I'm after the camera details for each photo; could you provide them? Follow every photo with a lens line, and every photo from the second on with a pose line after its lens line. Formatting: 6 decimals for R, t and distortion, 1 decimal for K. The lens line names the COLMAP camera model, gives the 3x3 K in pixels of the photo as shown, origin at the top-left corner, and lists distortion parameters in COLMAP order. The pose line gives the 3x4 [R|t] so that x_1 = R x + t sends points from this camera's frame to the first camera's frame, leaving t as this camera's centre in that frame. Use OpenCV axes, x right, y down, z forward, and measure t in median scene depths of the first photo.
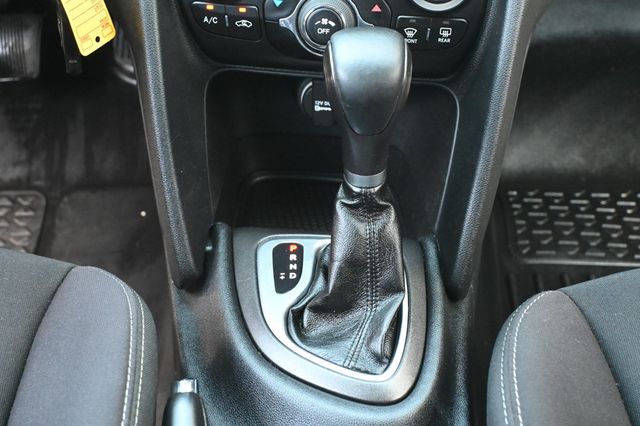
lens RADIAL K [[1102.1, 0, 320.0], [0, 1102.1, 213.0], [0, 0, 1]] dist [0.010777, 0.006922]
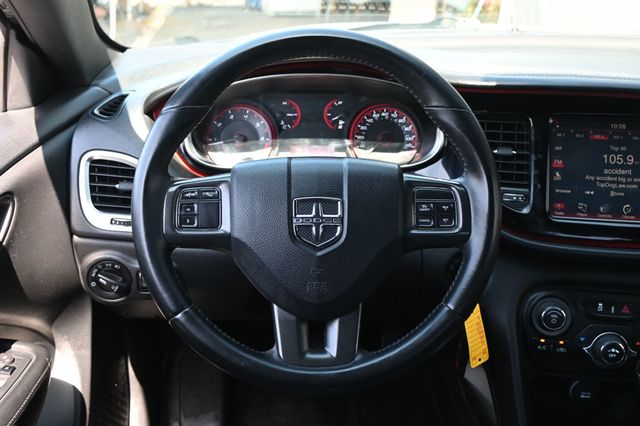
lens RADIAL K [[697.7, 0, 320.0], [0, 697.7, 213.0], [0, 0, 1]] dist [0.003122, 0.009500]
pose [[0.999788, 0.017763, 0.010423, -0.486242], [-0.013525, 0.947939, -0.318165, -0.013266], [-0.015531, 0.317956, 0.947978, -0.163650]]
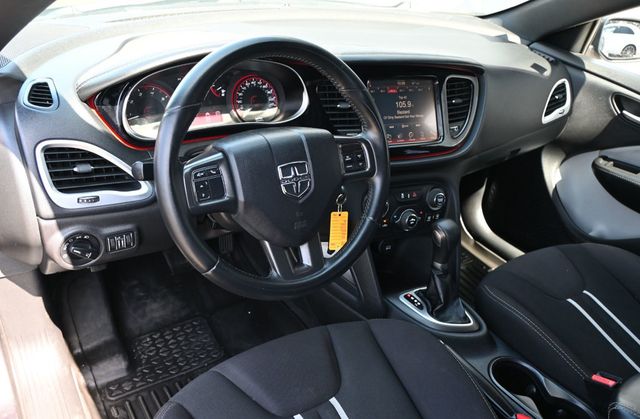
lens RADIAL K [[523.4, 0, 320.0], [0, 523.4, 209.5], [0, 0, 1]] dist [-0.001006, 0.000745]
pose [[0.833509, -0.179088, 0.522677, -0.954737], [0.251618, 0.965254, -0.070522, -0.158068], [-0.491886, 0.190295, 0.849609, -0.131924]]
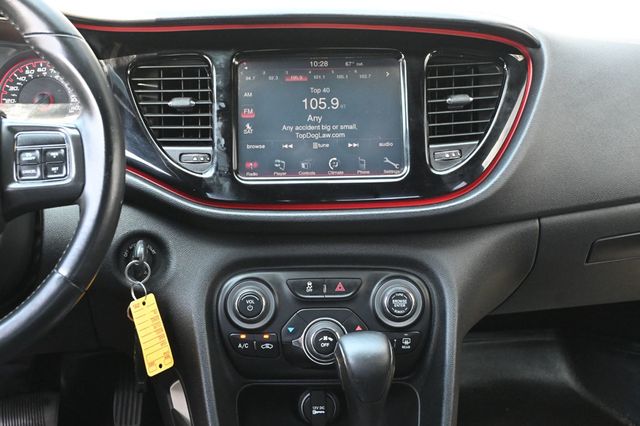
lens RADIAL K [[1102.1, 0, 320.0], [0, 1102.1, 213.0], [0, 0, 1]] dist [0.010777, 0.006922]
pose [[0.989726, -0.047338, 0.134913, -0.186909], [0.097421, 0.913932, -0.394002, 0.242732], [-0.104650, 0.403097, 0.909154, -0.384092]]
